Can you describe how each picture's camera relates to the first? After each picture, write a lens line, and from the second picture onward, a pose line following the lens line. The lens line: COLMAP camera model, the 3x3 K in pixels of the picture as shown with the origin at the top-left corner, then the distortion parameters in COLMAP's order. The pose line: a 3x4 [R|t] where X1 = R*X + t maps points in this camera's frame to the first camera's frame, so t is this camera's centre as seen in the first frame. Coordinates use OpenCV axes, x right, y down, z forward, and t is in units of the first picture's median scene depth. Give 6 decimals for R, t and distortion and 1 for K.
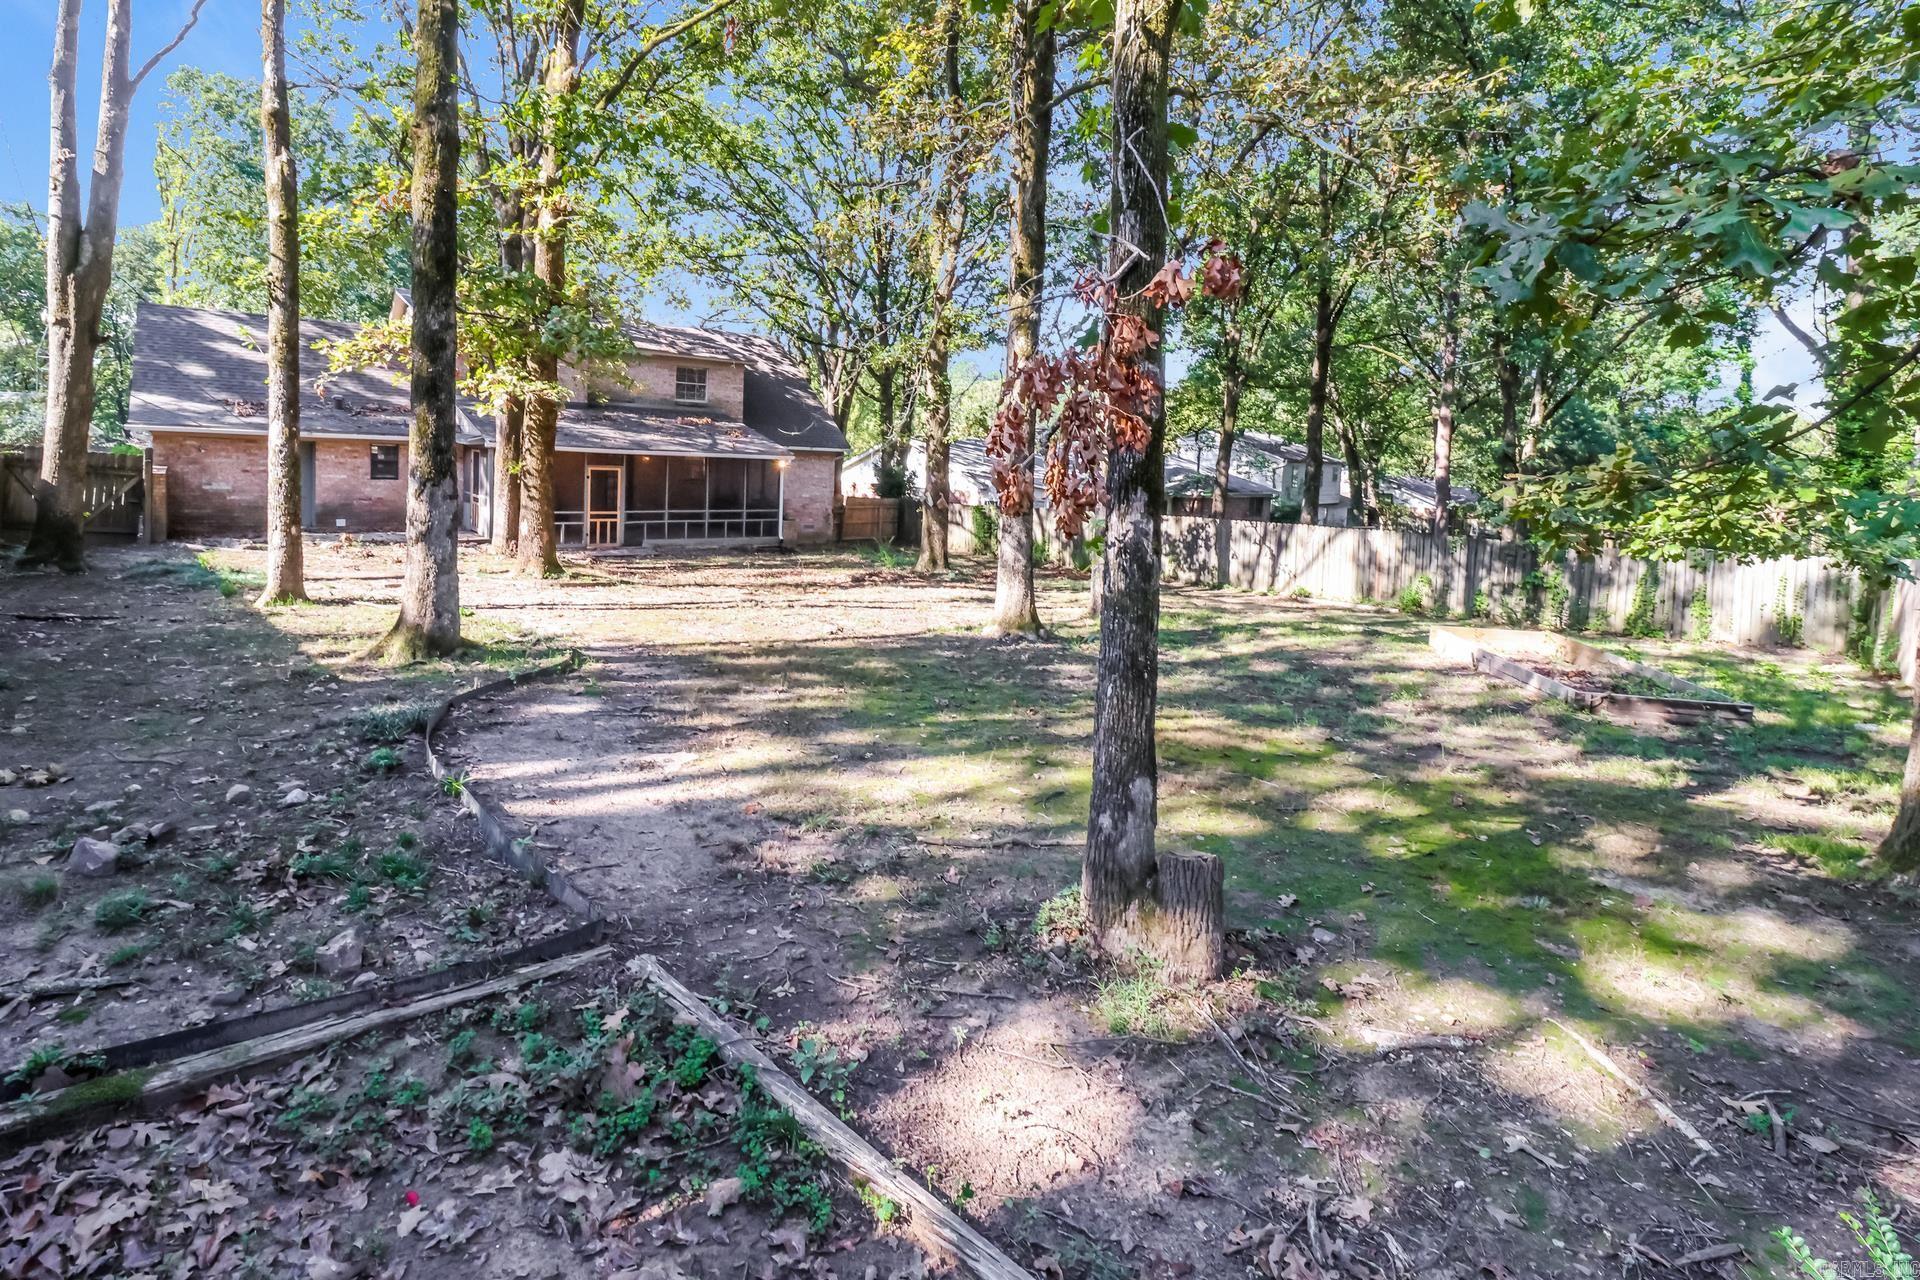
lens RADIAL K [[893.0, 0, 955.6], [0, 893.0, 621.5], [0, 0, 1]] dist [0.001625, -0.000172]
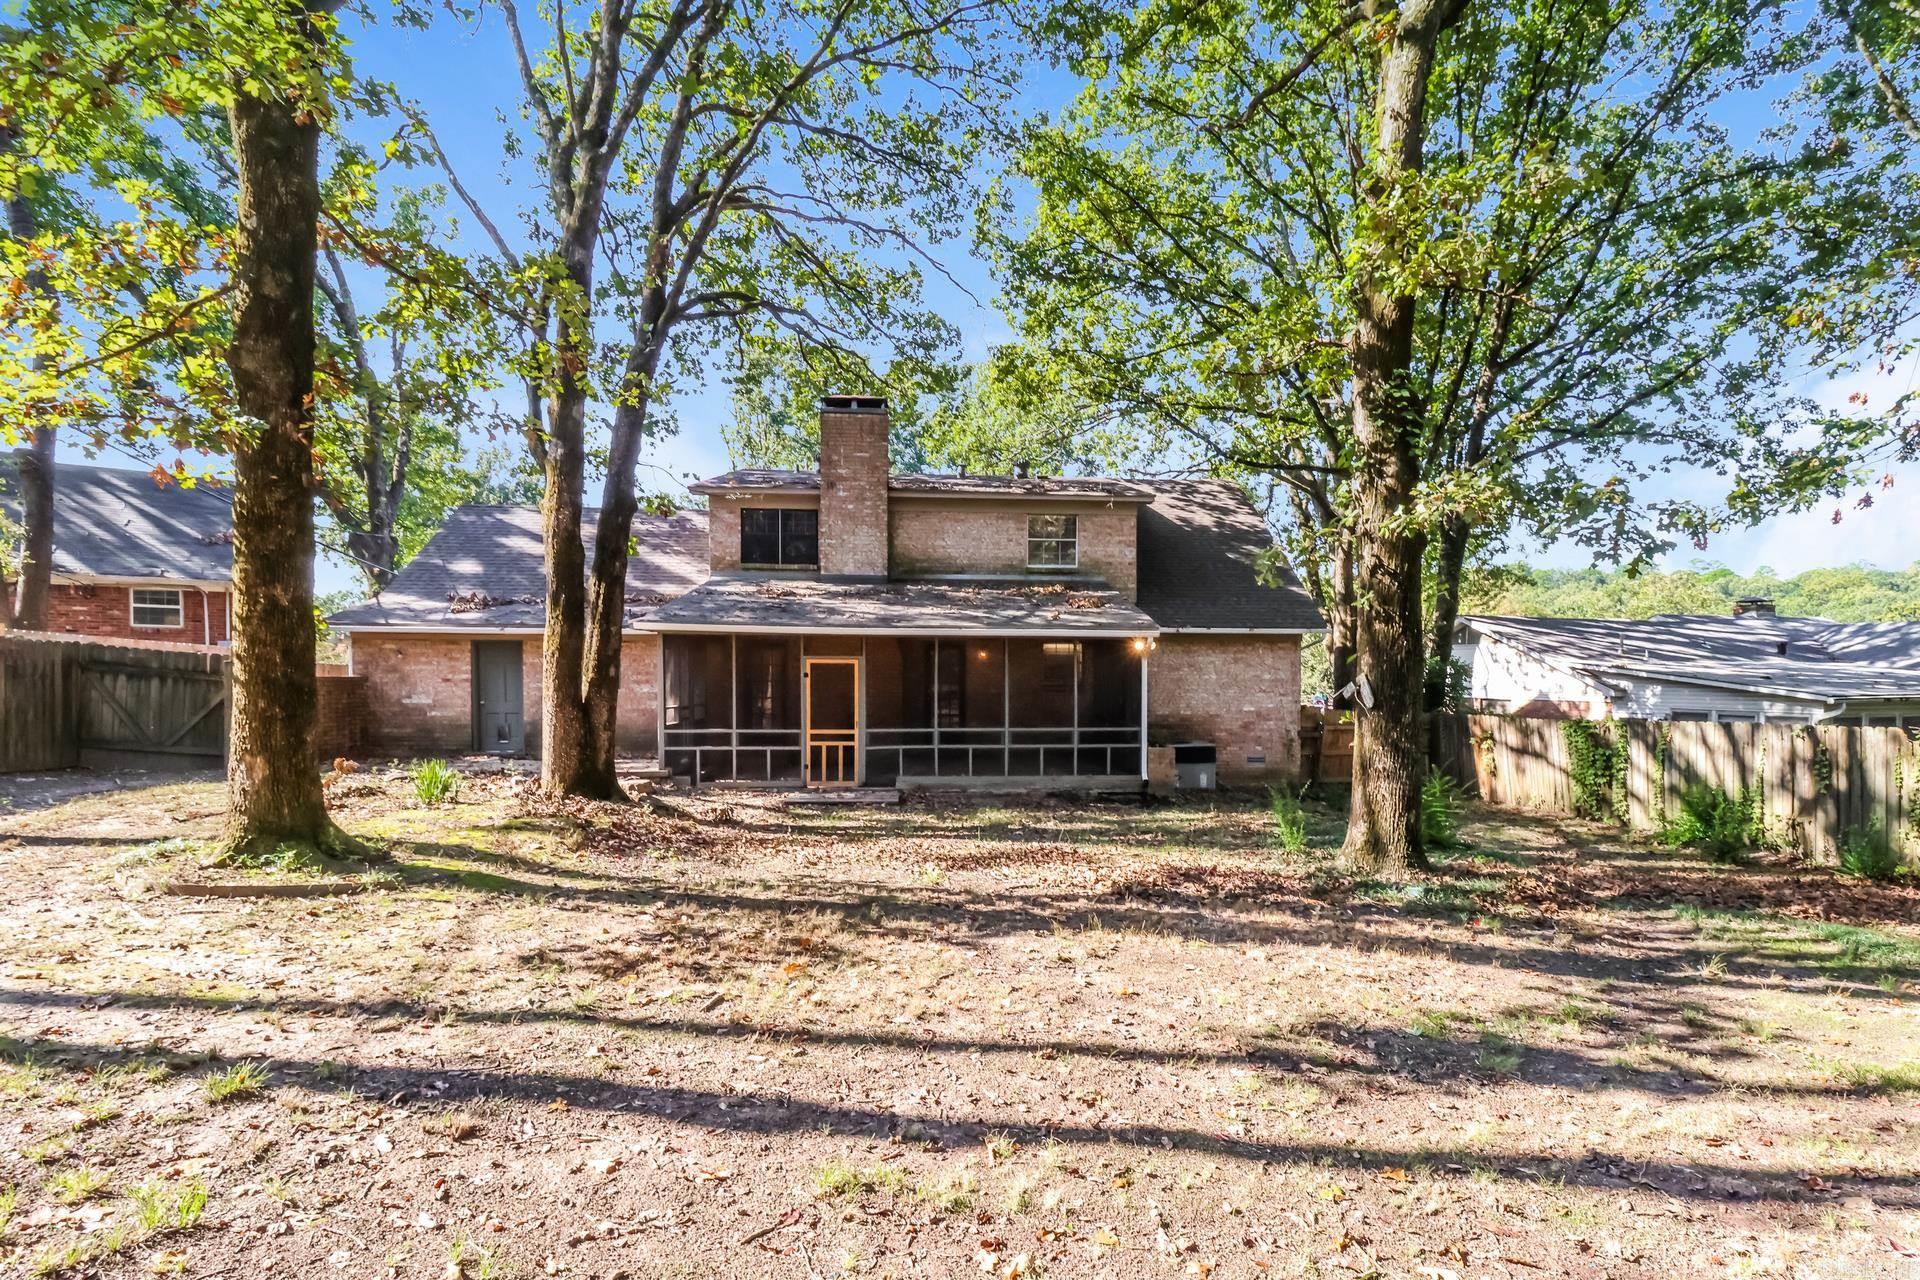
lens RADIAL K [[979.1, 0, 962.1], [0, 979.1, 726.1], [0, 0, 1]] dist [0.002393, 0.000148]
pose [[0.830959, -0.007978, -0.556276, 0.057615], [-0.070095, 0.990427, -0.118912, -0.049284], [0.551900, 0.137803, 0.822446, 0.473087]]
